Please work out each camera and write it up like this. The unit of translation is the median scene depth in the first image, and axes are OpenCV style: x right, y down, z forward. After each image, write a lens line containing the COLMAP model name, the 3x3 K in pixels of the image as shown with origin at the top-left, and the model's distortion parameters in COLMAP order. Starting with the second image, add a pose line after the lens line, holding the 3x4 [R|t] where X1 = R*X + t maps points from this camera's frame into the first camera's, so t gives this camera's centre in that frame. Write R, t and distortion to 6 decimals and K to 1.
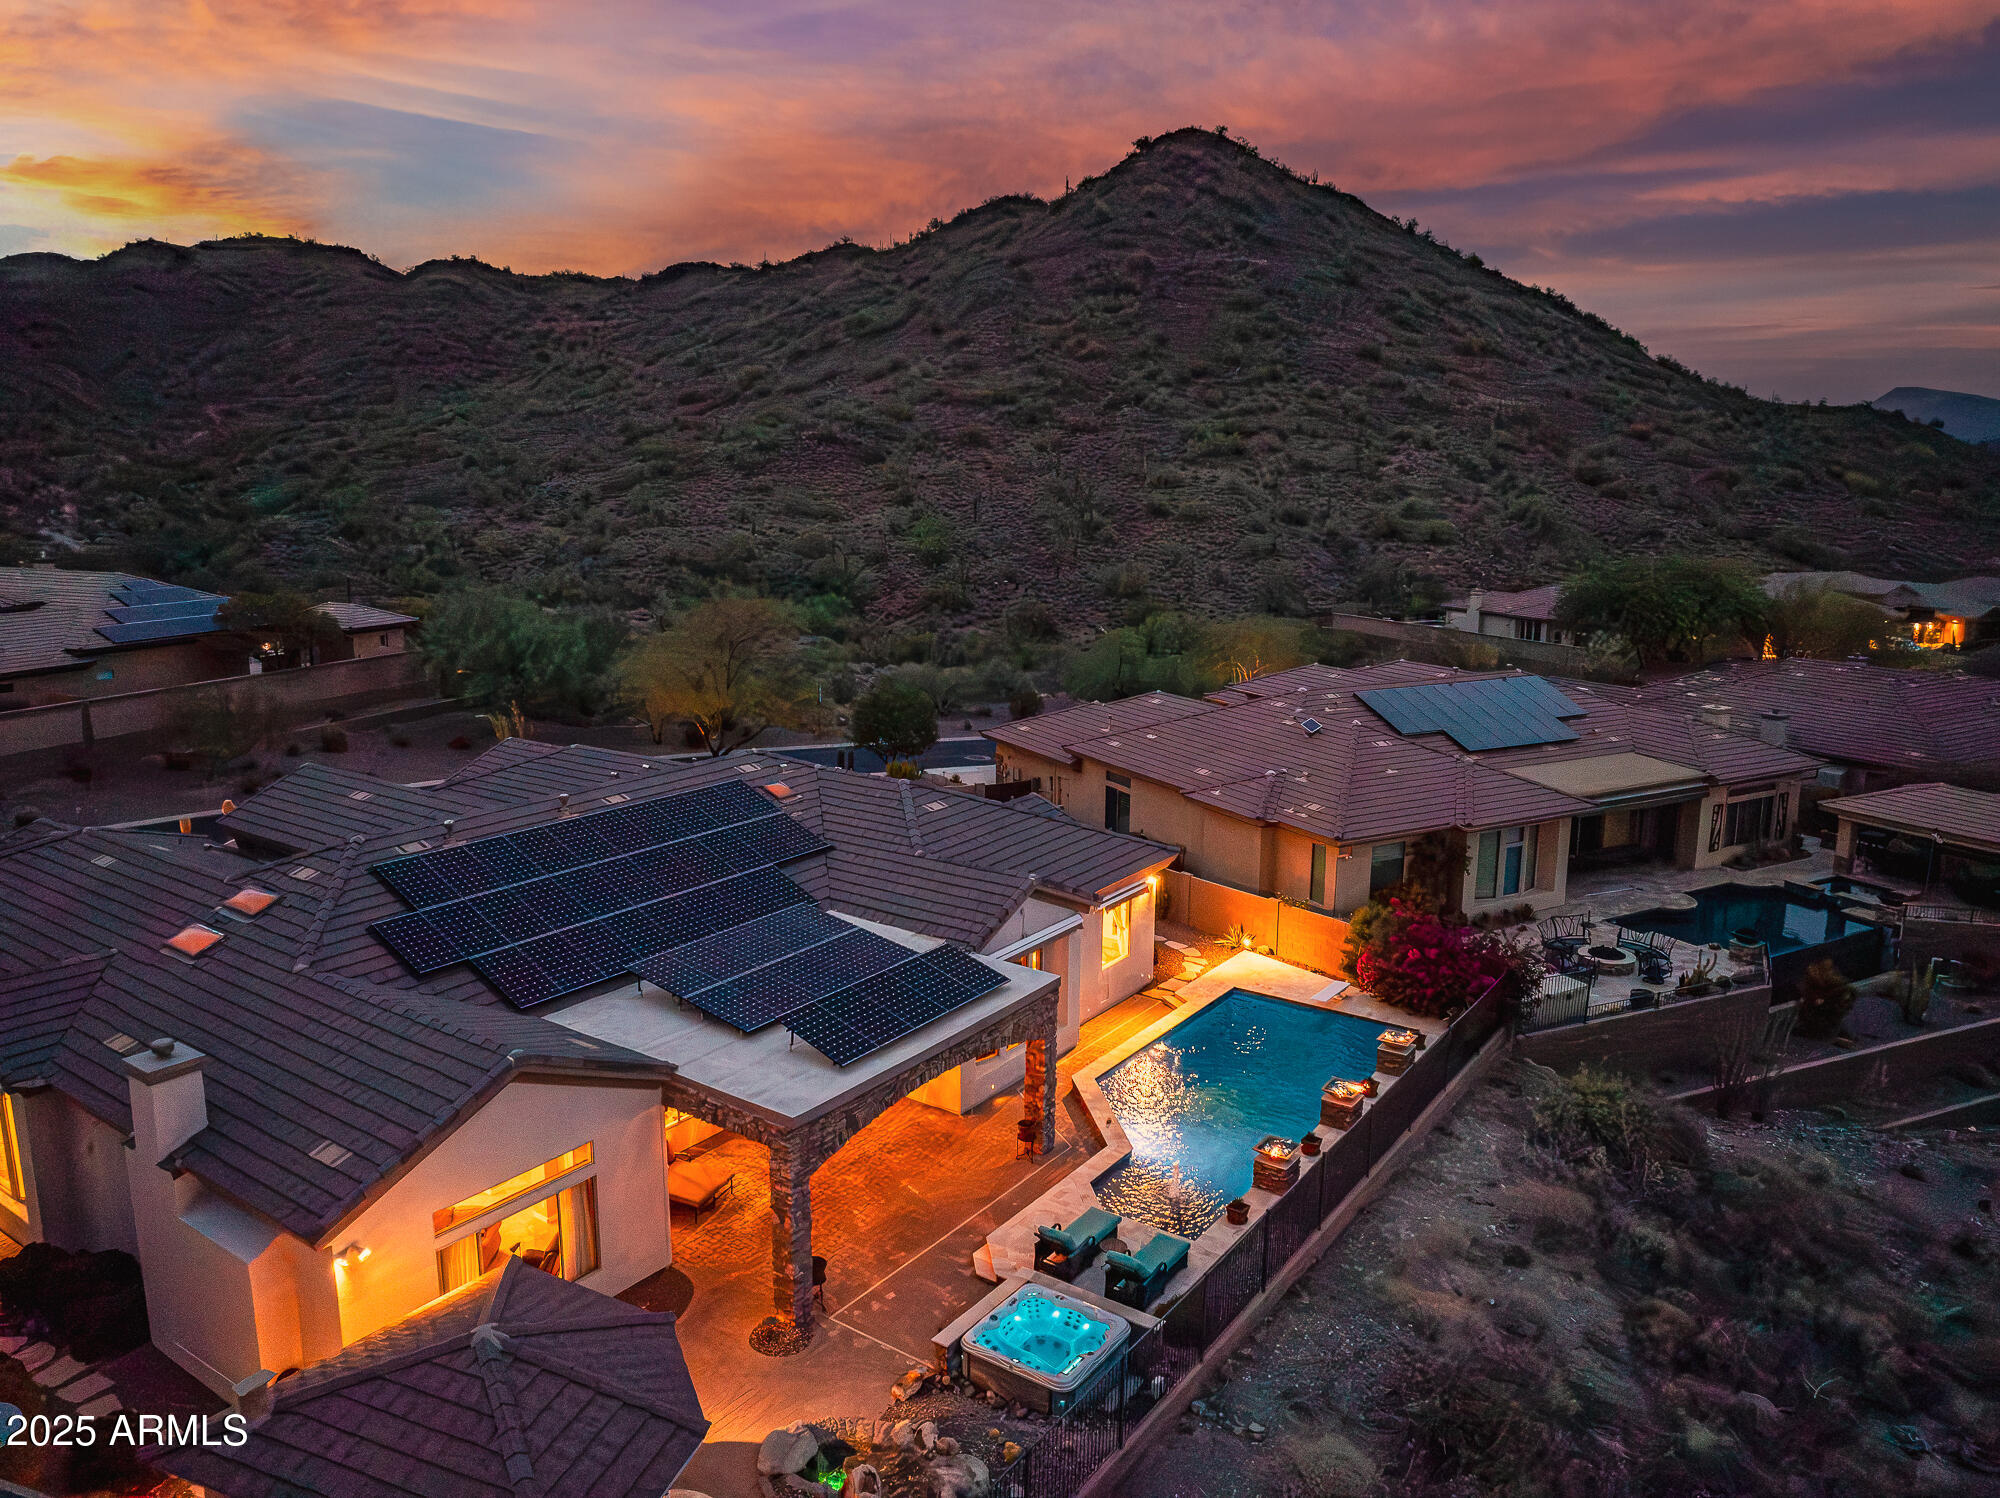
lens RADIAL K [[1410.3, 0, 998.2], [0, 1410.3, 741.1], [0, 0, 1]] dist [-0.036641, -0.000658]
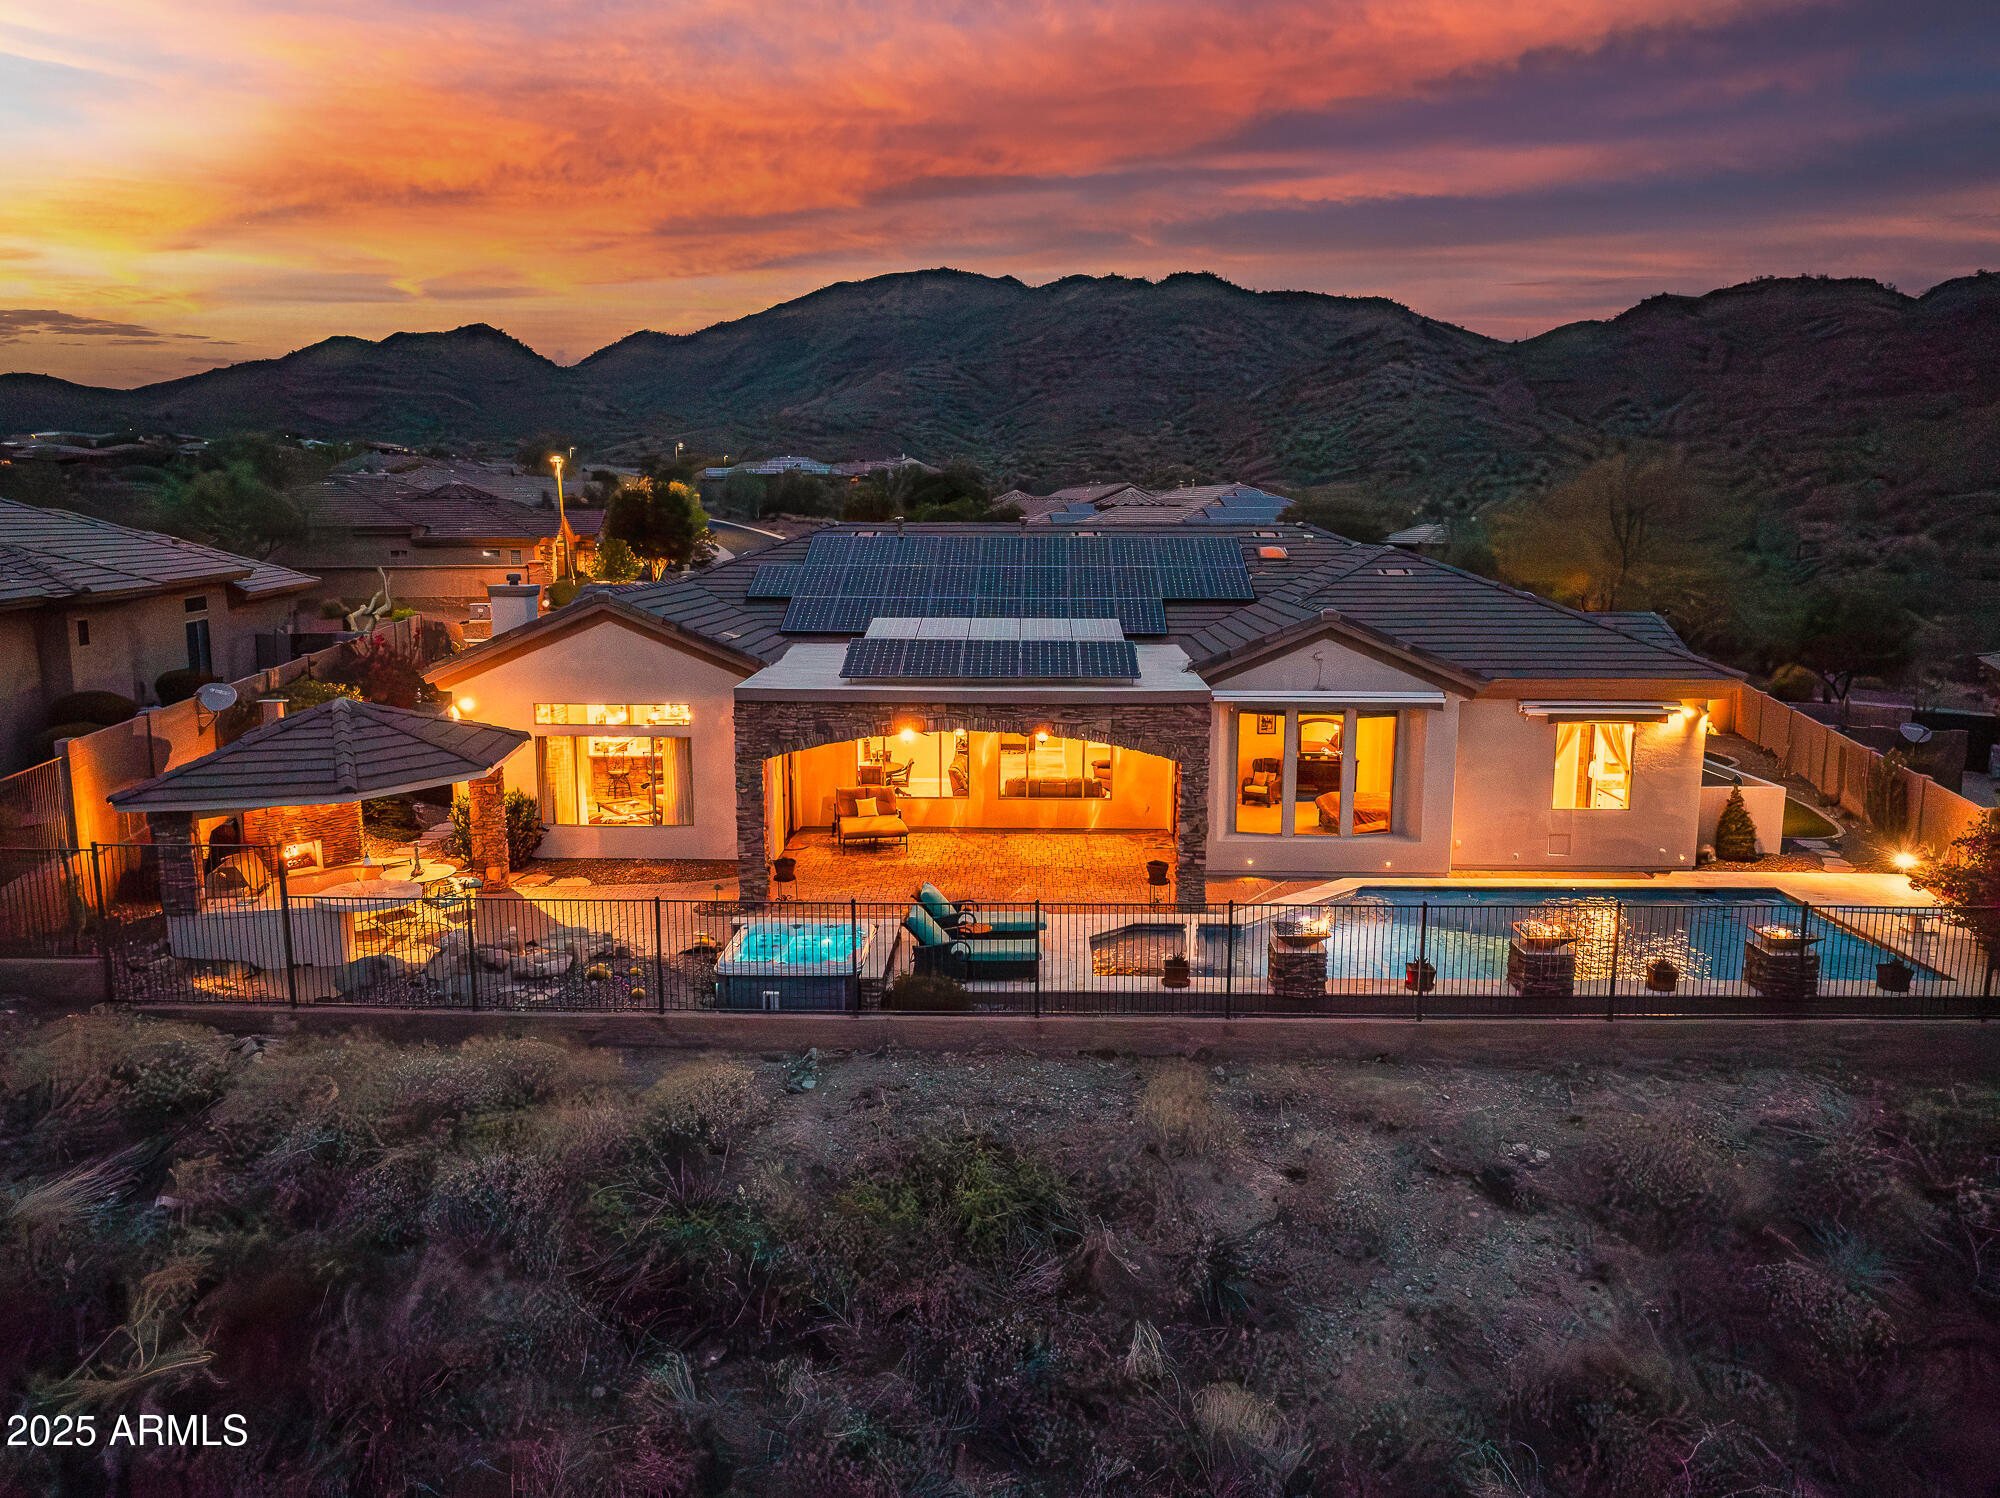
lens RADIAL K [[1414.3, 0, 993.4], [0, 1414.3, 745.8], [0, 0, 1]] dist [-0.040813, 0.002692]
pose [[0.552420, 0.127649, -0.823734, 0.075504], [-0.156669, 0.986494, 0.047805, 0.020979], [0.818710, 0.102645, 0.564958, 0.052126]]
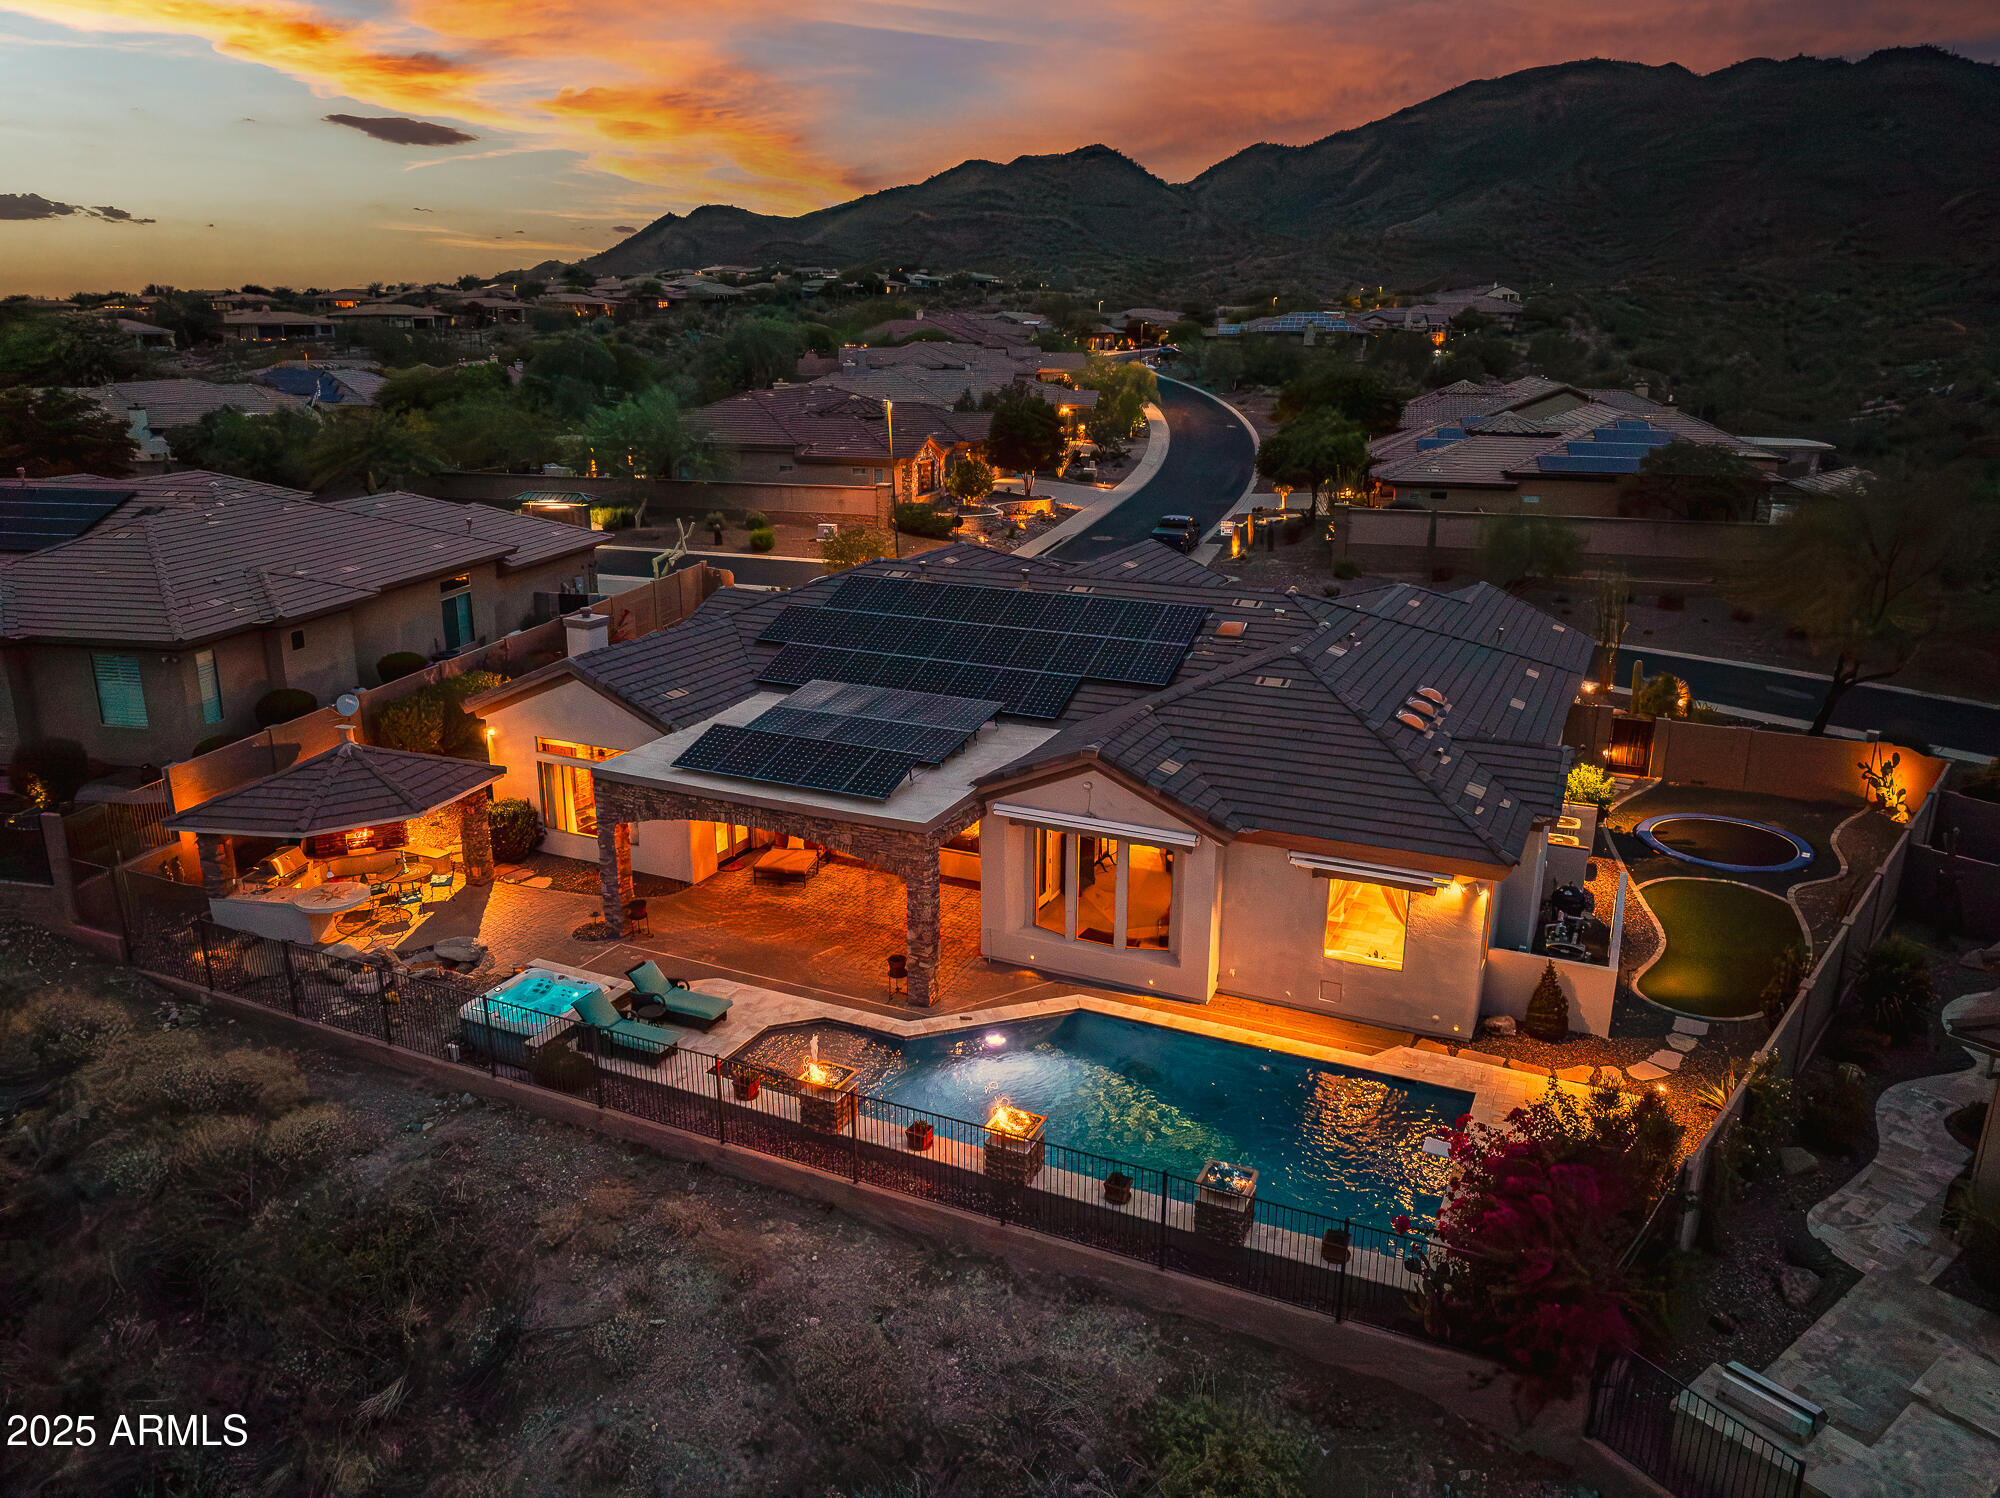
lens RADIAL K [[1398.1, 0, 994.3], [0, 1398.1, 749.7], [0, 0, 1]] dist [-0.035486, 0.003642]
pose [[0.167142, 0.277090, -0.946195, 0.104083], [-0.189783, 0.950790, 0.244911, -0.012482], [0.967495, 0.138637, 0.211504, 0.099082]]
